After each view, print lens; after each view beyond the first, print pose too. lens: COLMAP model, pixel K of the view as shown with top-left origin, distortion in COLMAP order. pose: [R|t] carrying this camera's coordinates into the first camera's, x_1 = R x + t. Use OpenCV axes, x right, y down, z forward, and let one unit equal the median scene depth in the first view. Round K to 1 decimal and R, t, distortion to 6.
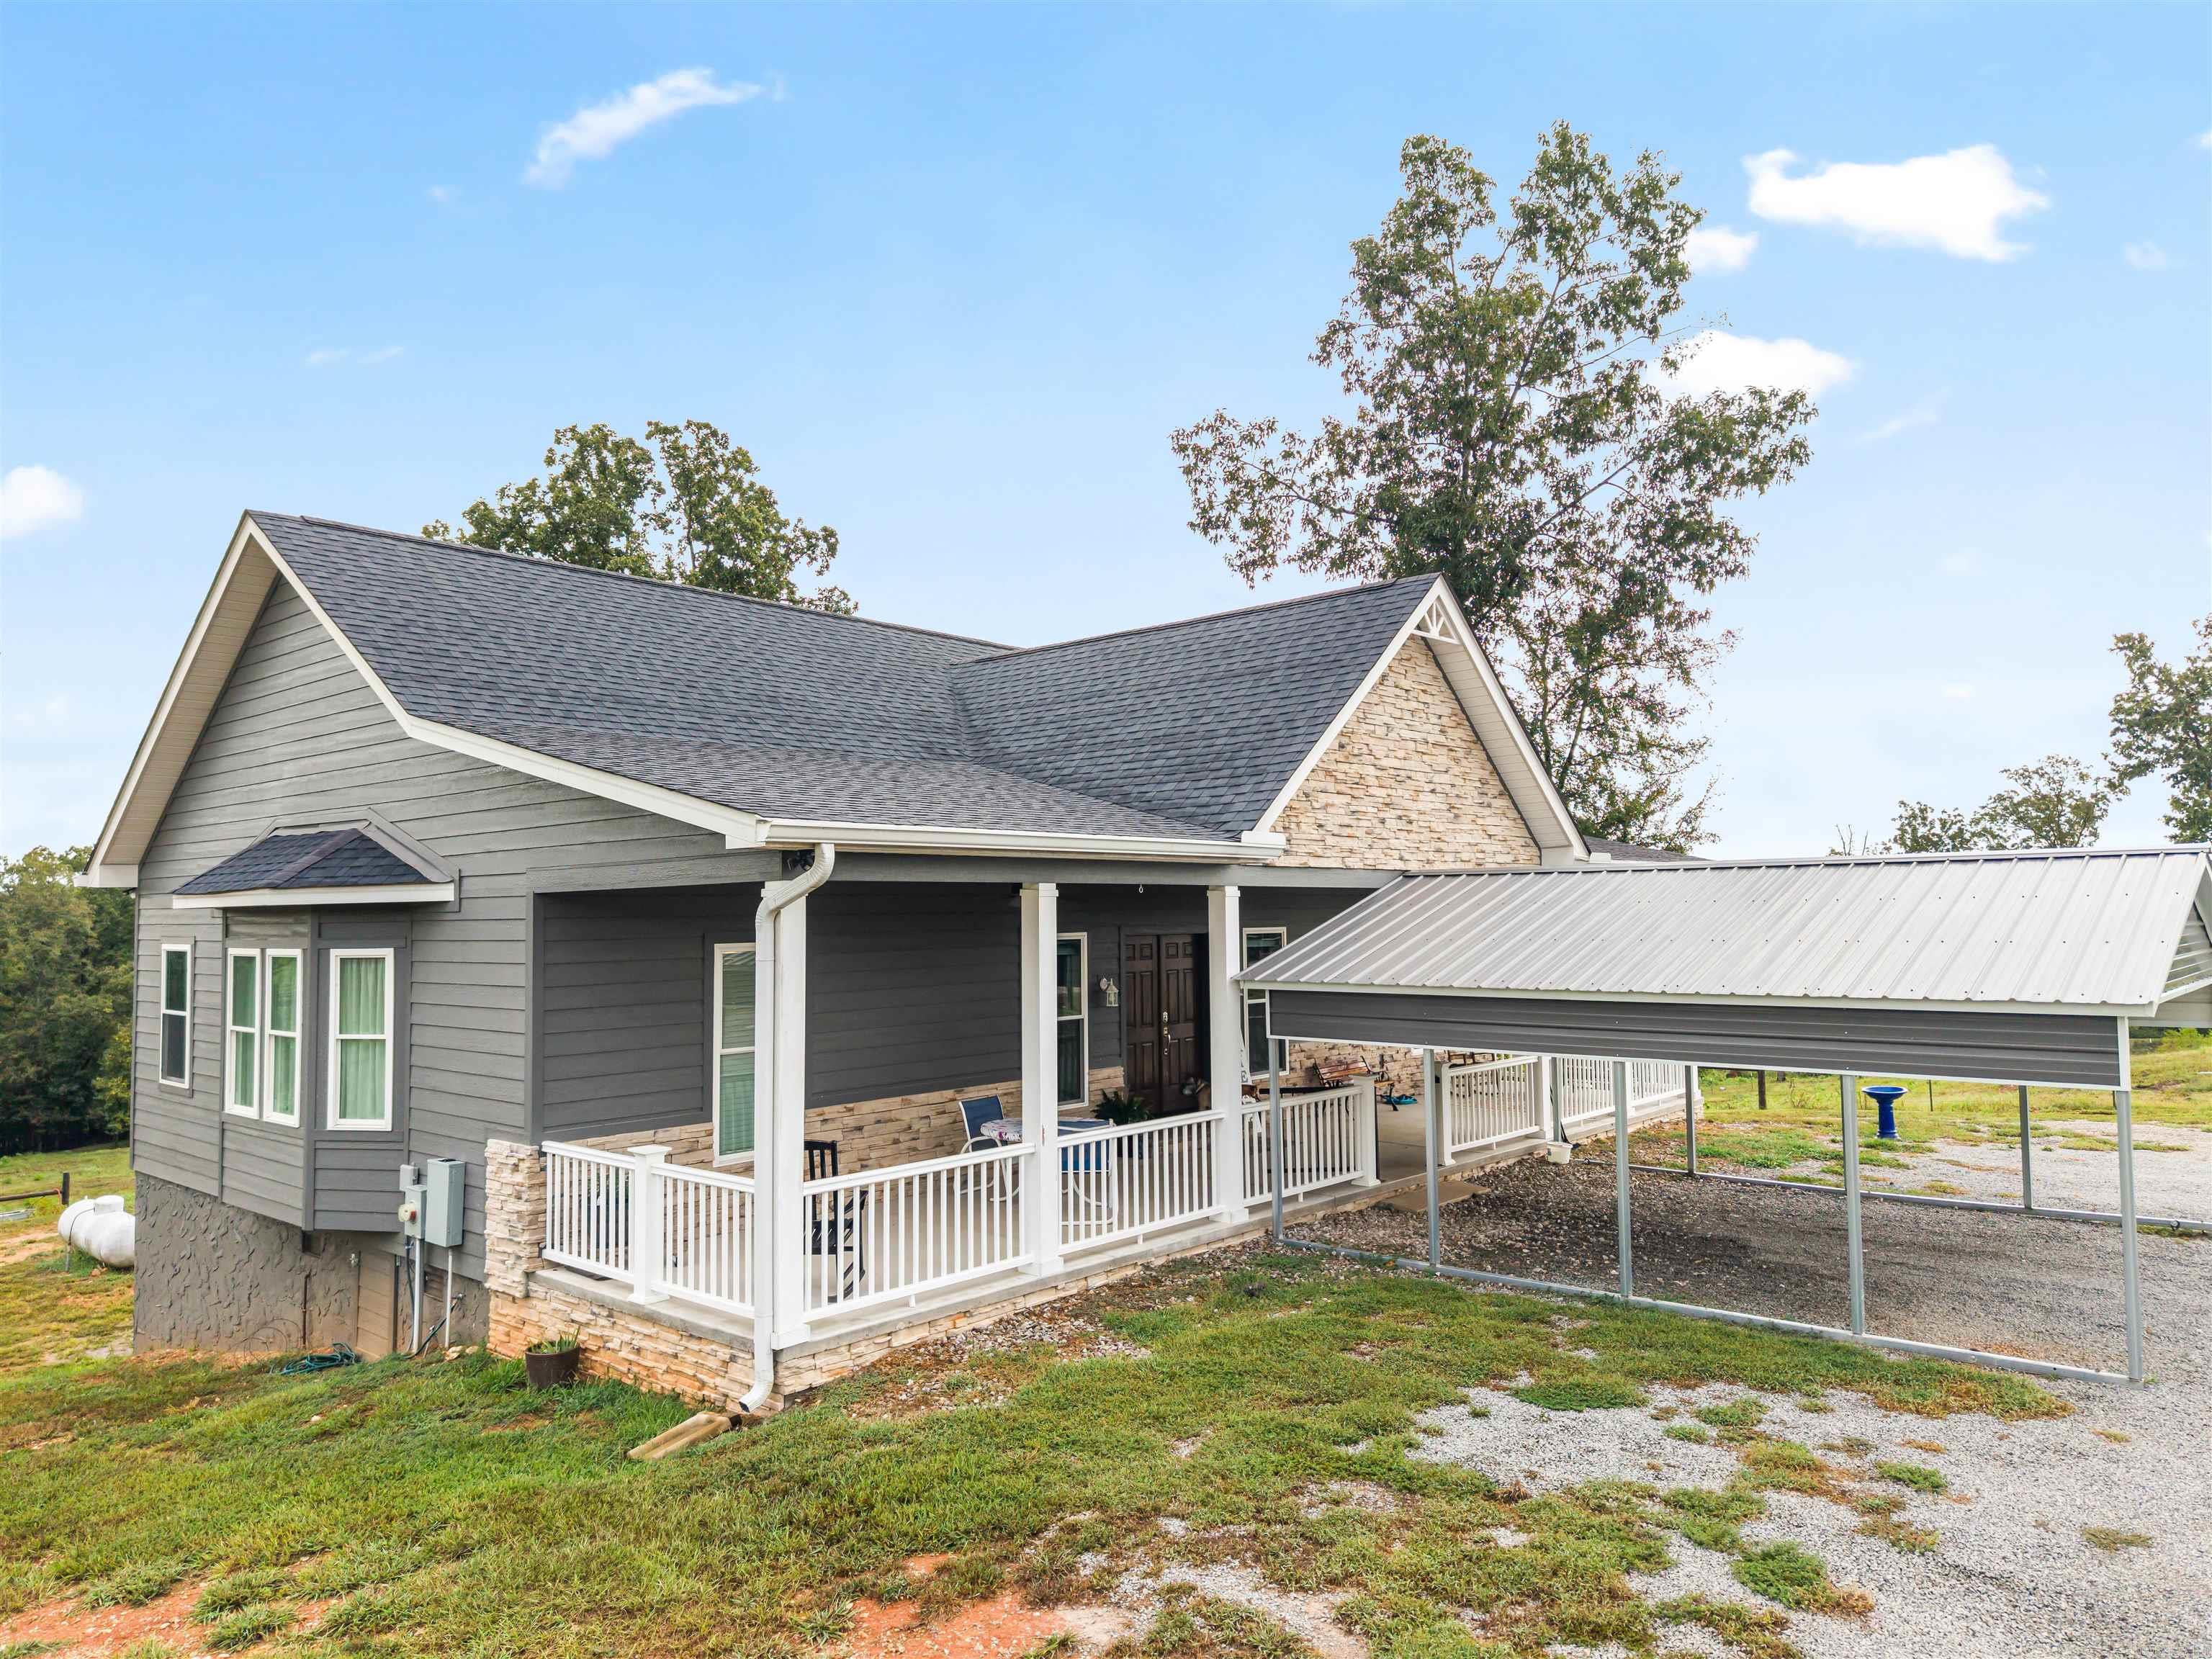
lens RADIAL K [[1515.3, 0, 1106.0], [0, 1515.3, 829.5], [0, 0, 1]] dist [0.006635, 0.001980]
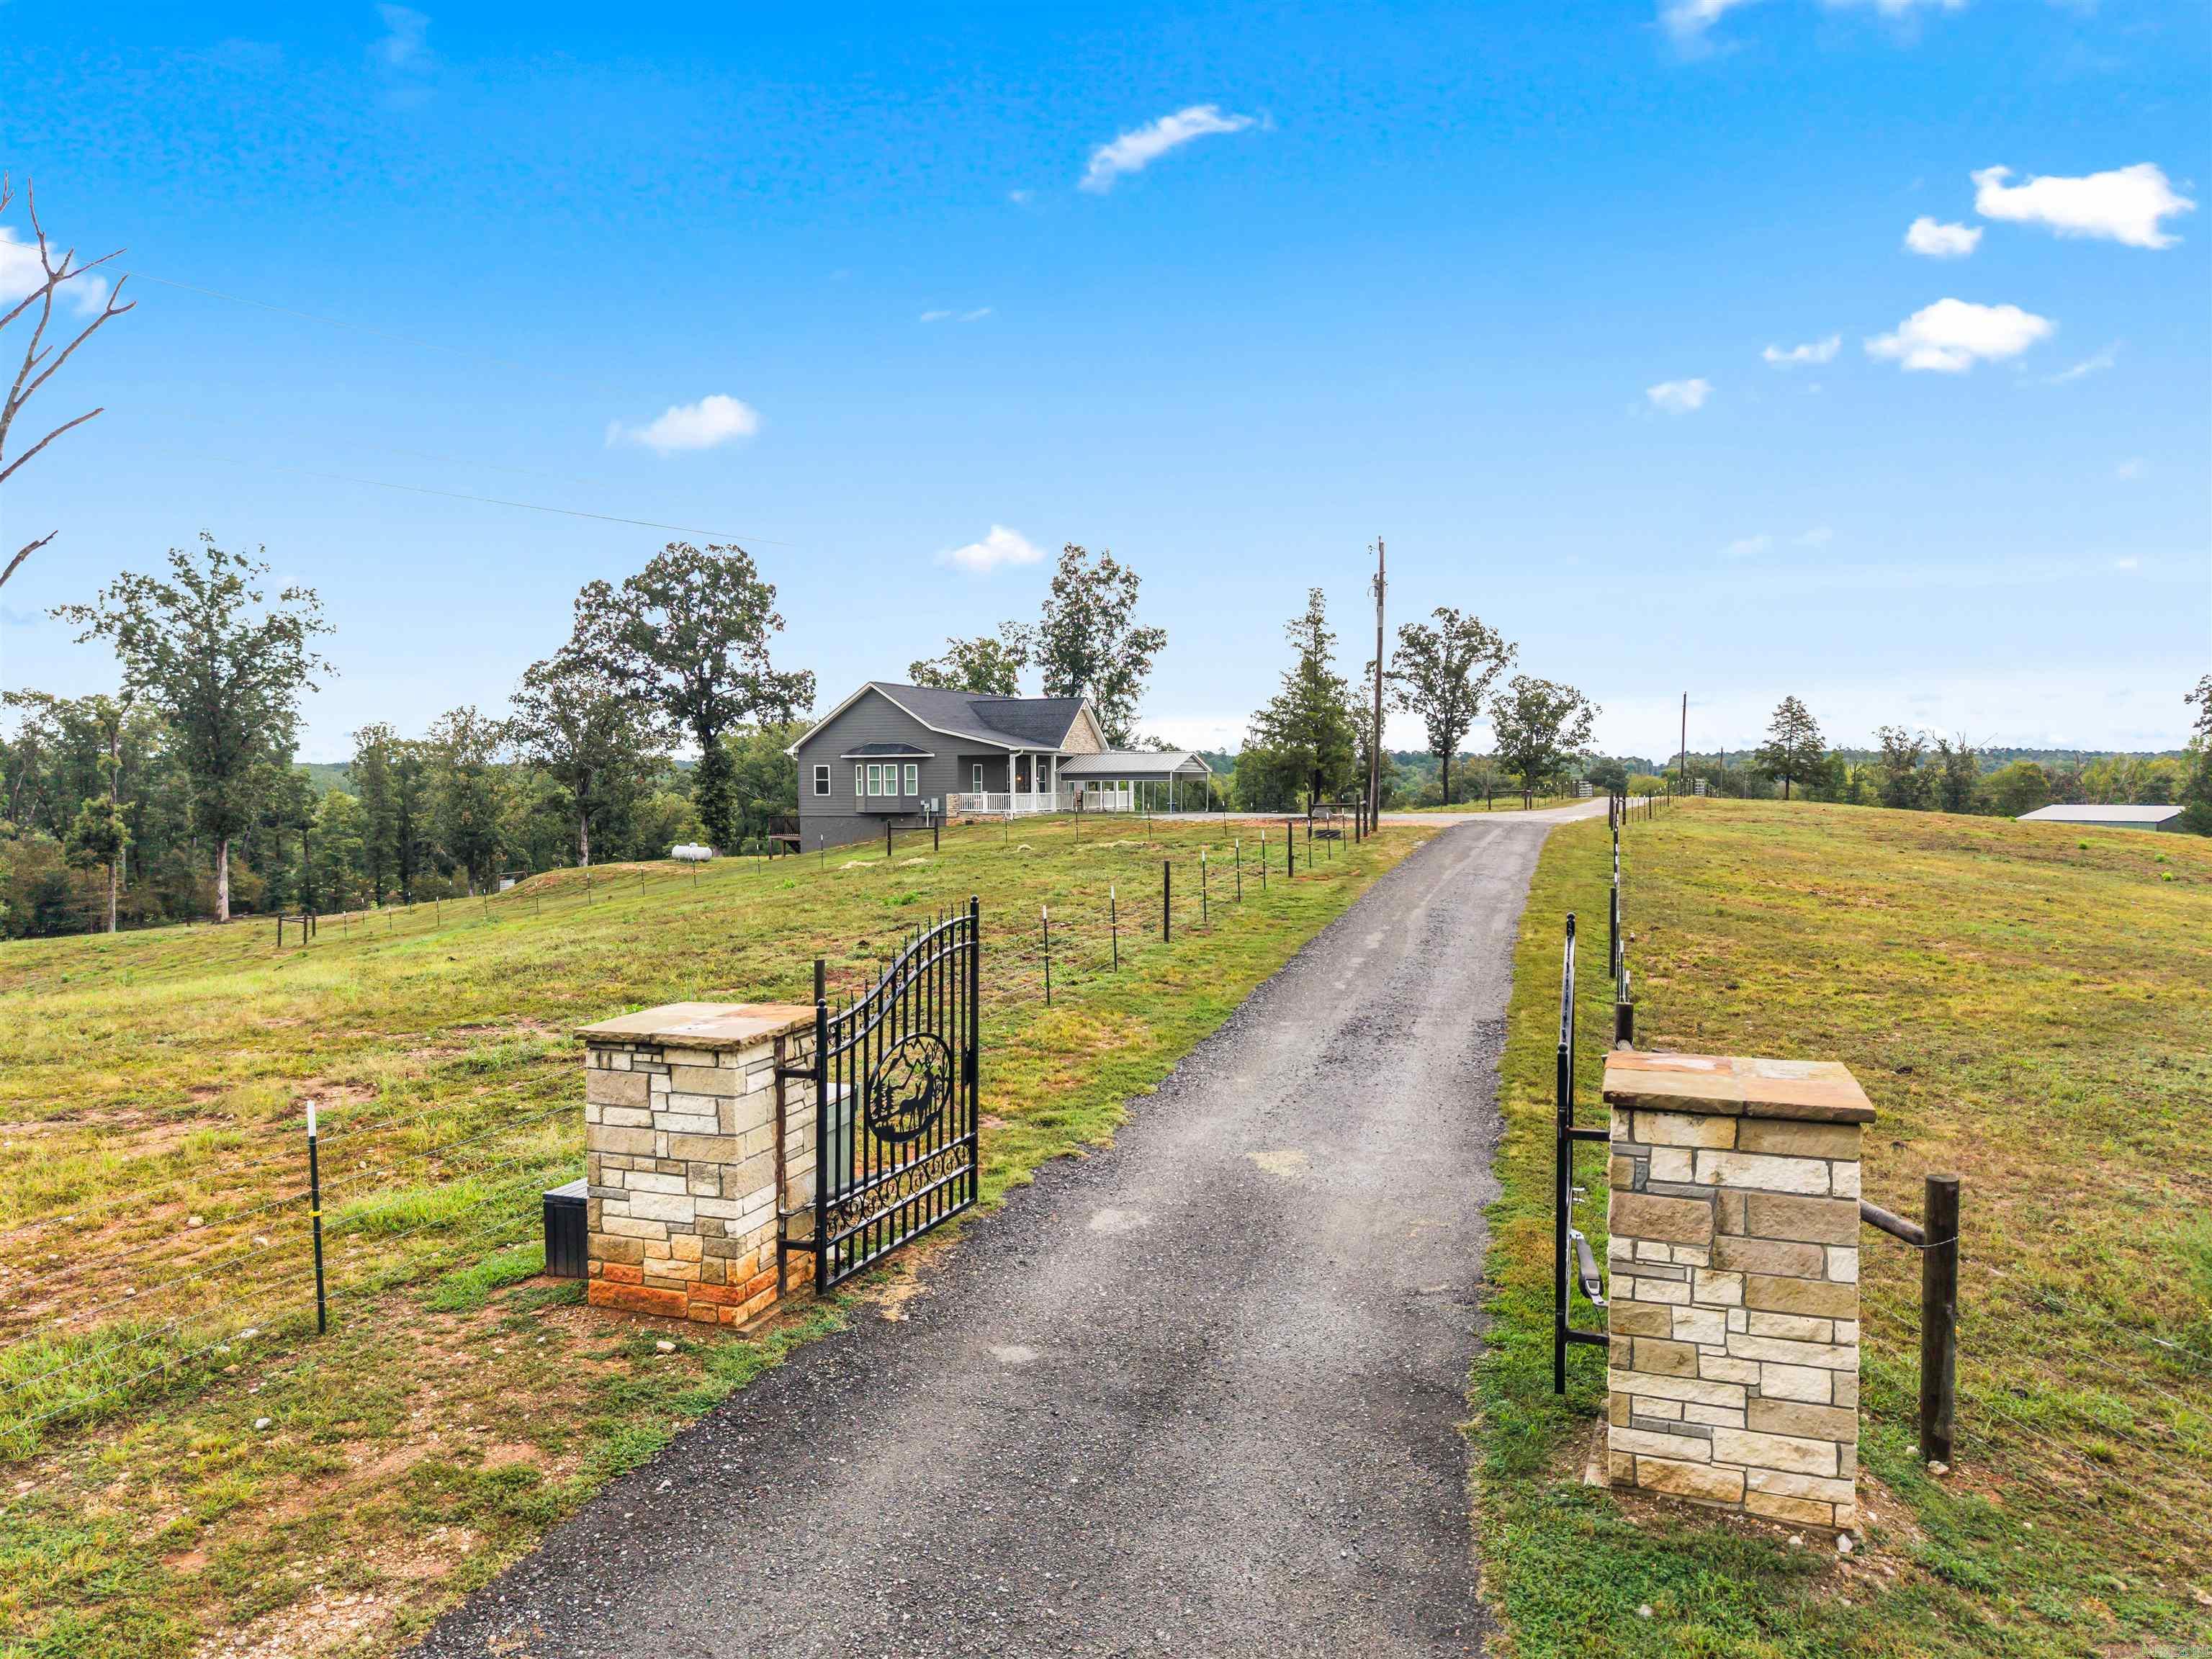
lens RADIAL K [[1515.3, 0, 1106.0], [0, 1515.3, 829.5], [0, 0, 1]] dist [0.006635, 0.001980]
pose [[0.952471, -0.008228, 0.304517, -1.305913], [-0.018505, 0.996226, 0.084798, -0.155288], [-0.304065, -0.086403, 0.948725, -4.024671]]
